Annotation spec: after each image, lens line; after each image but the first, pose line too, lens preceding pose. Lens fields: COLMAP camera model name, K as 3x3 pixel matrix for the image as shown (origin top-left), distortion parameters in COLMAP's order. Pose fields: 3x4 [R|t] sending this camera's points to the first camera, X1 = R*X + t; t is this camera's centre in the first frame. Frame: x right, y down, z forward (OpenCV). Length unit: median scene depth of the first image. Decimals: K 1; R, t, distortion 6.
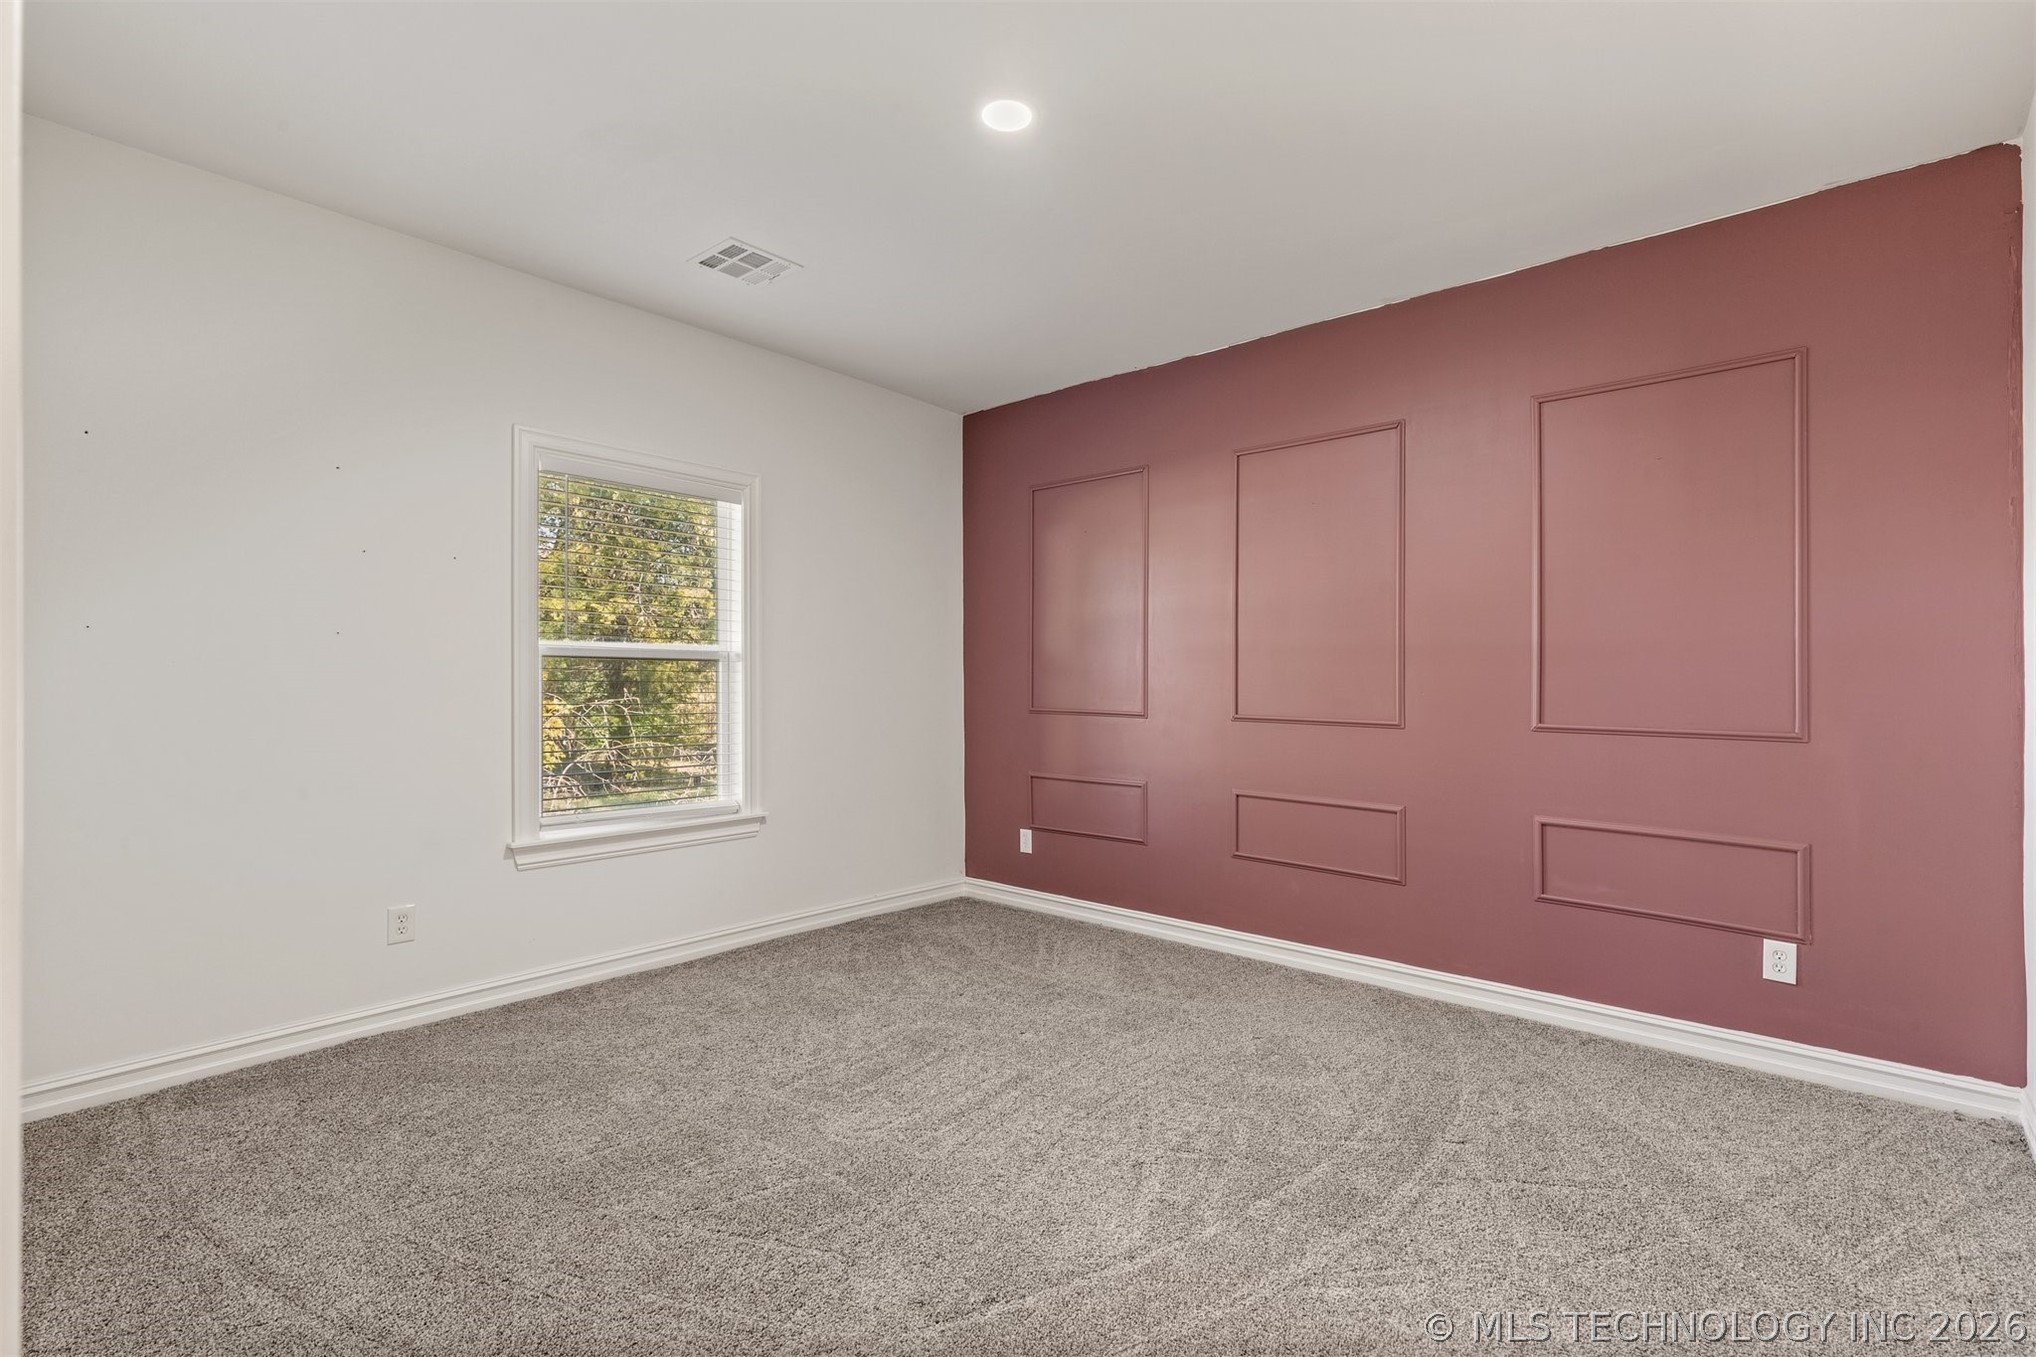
lens RADIAL K [[916.8, 0, 1015.6], [0, 916.8, 679.0], [0, 0, 1]] dist [0.002409, 0.000027]
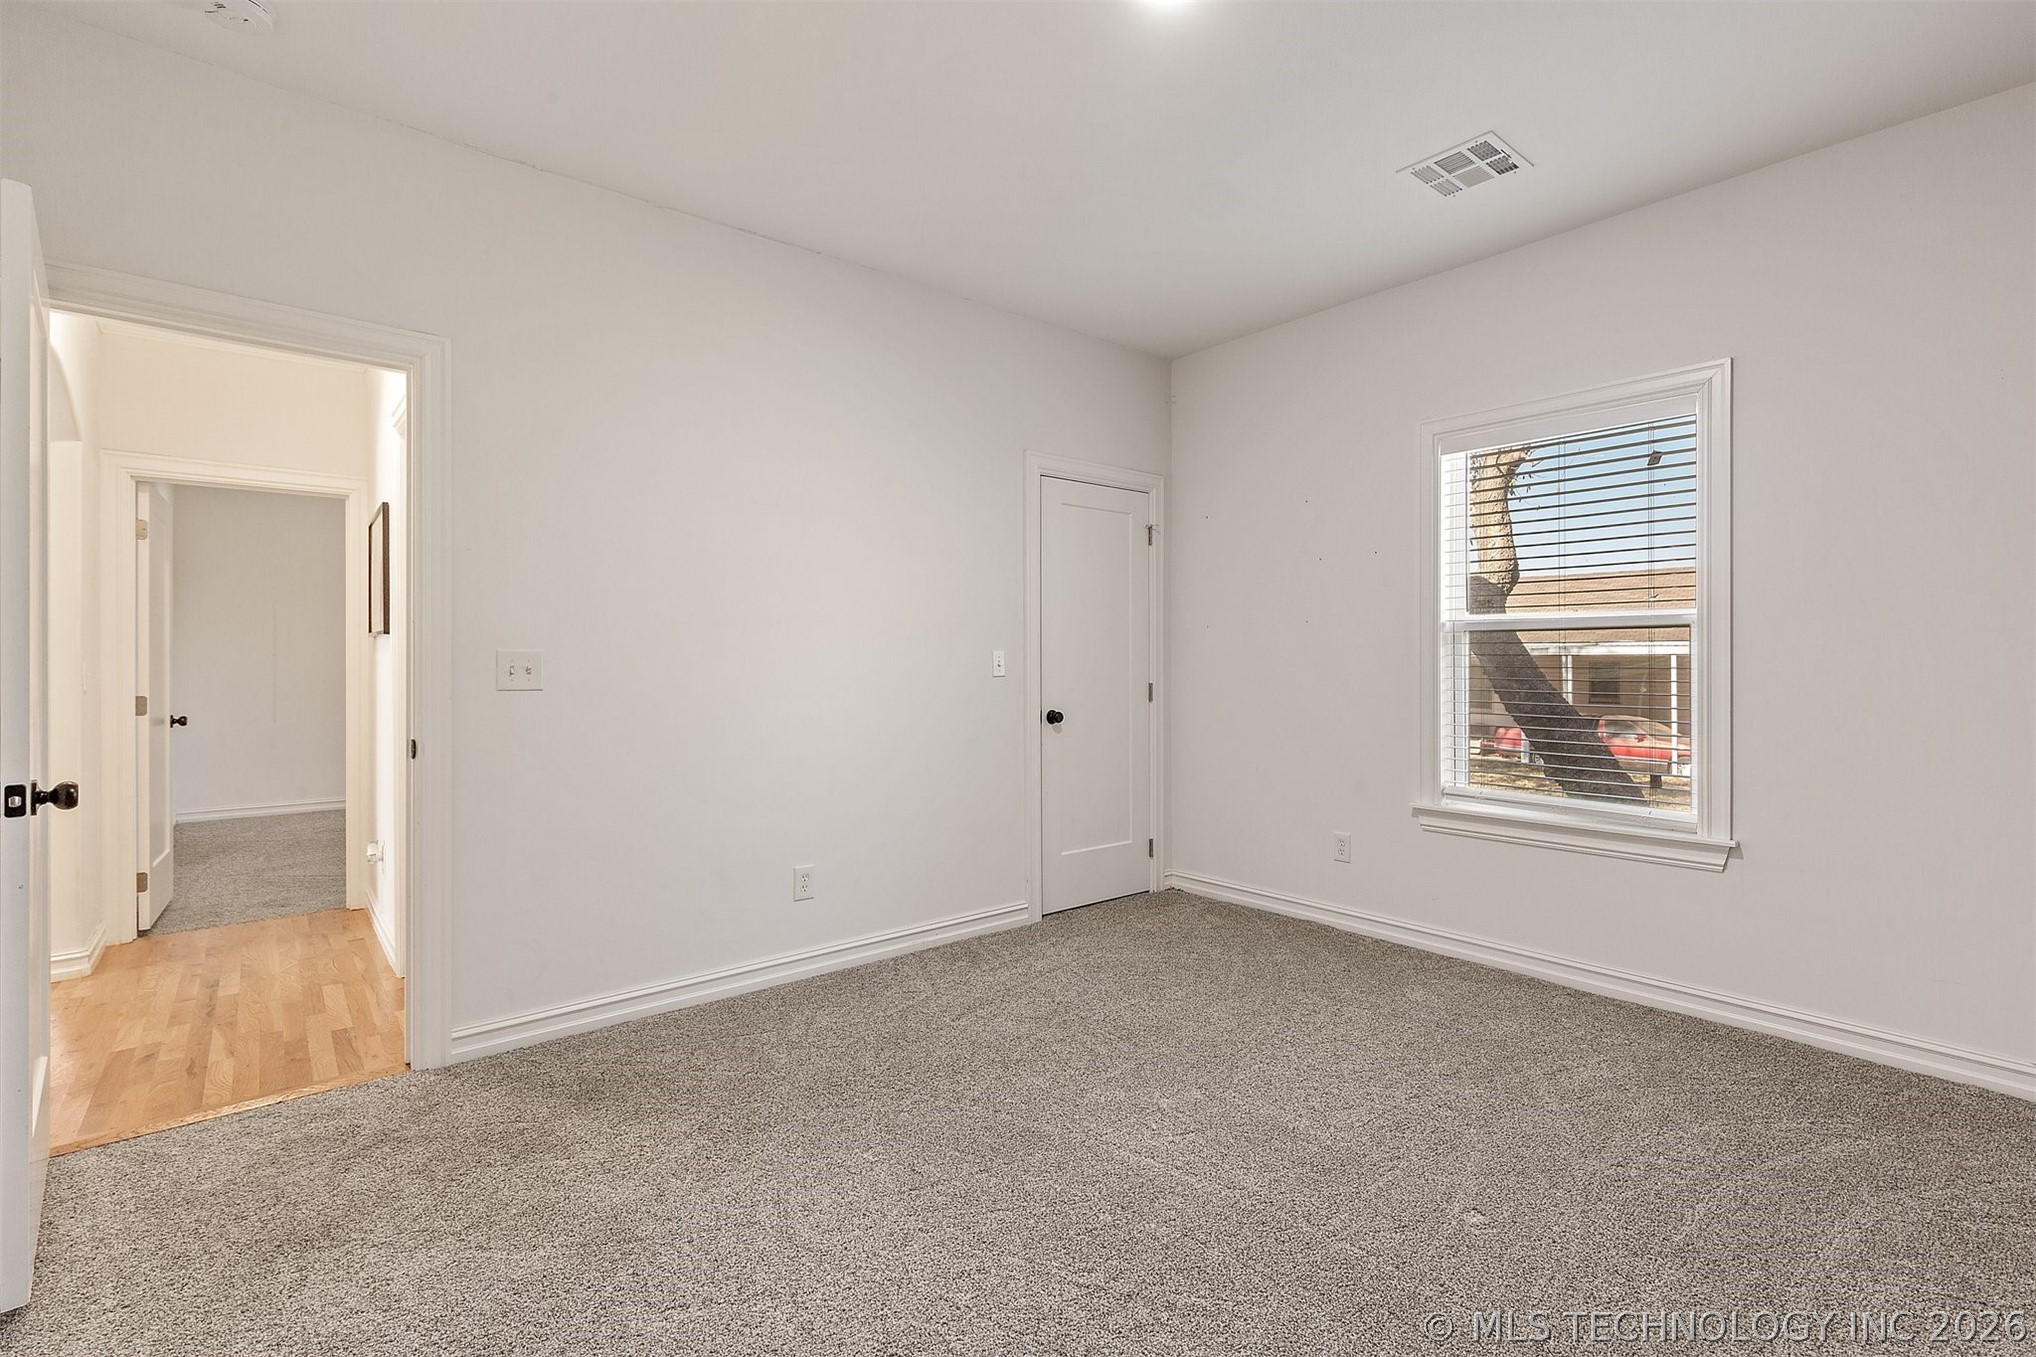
lens RADIAL K [[916.8, 0, 1019.3], [0, 916.8, 667.8], [0, 0, 1]] dist [0.002409, 0.000027]
pose [[-0.172460, 0.007017, -0.984991, 0.572147], [0.012361, 0.999911, 0.004959, 0.004666], [0.984939, -0.011320, -0.172532, 0.672965]]
